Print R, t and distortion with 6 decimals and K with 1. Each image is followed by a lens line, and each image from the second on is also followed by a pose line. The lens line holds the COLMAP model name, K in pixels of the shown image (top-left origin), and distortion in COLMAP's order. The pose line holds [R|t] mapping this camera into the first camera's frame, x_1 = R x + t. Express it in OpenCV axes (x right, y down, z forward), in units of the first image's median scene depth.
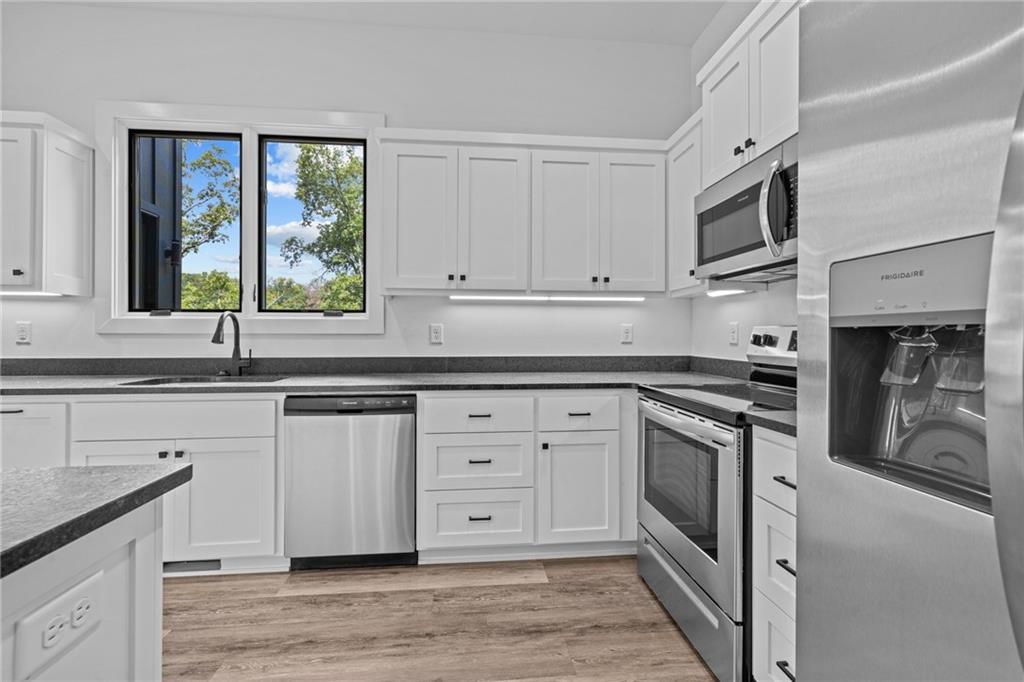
lens RADIAL K [[479.7, 0, 512.0], [0, 479.7, 341.0], [0, 0, 1]] dist [-0.000985, -0.000463]
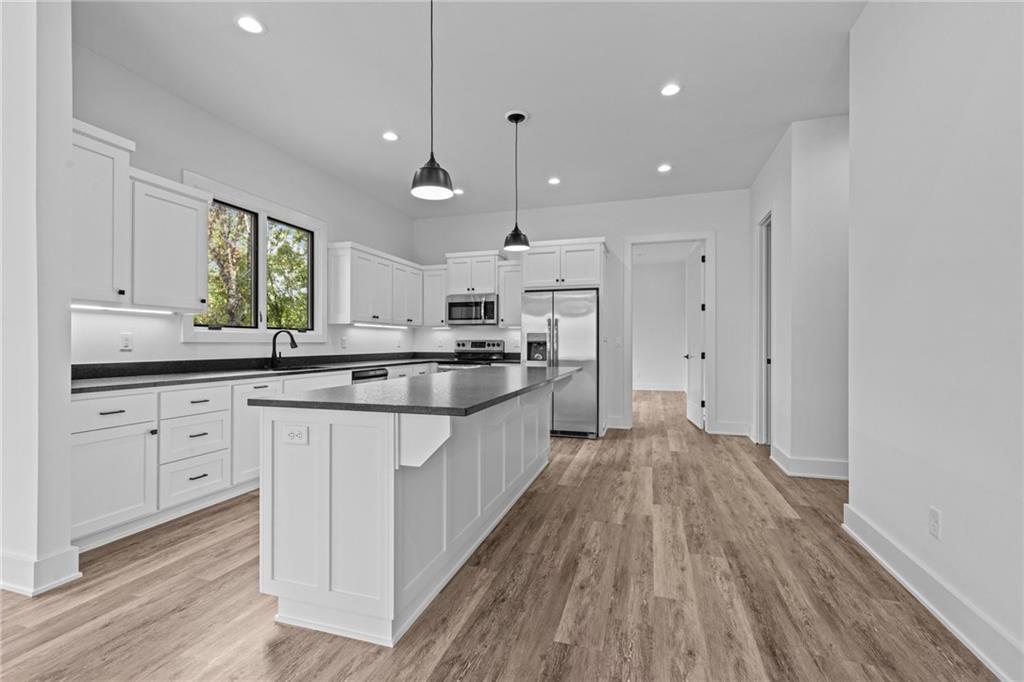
lens RADIAL K [[432.4, 0, 512.0], [0, 432.4, 341.0], [0, 0, 1]] dist [0.000274, 0.000054]
pose [[0.383398, 0.003769, 0.923575, -1.655013], [0.015078, 0.999833, -0.010340, 0.007176], [-0.923460, 0.017890, 0.383277, -0.322272]]
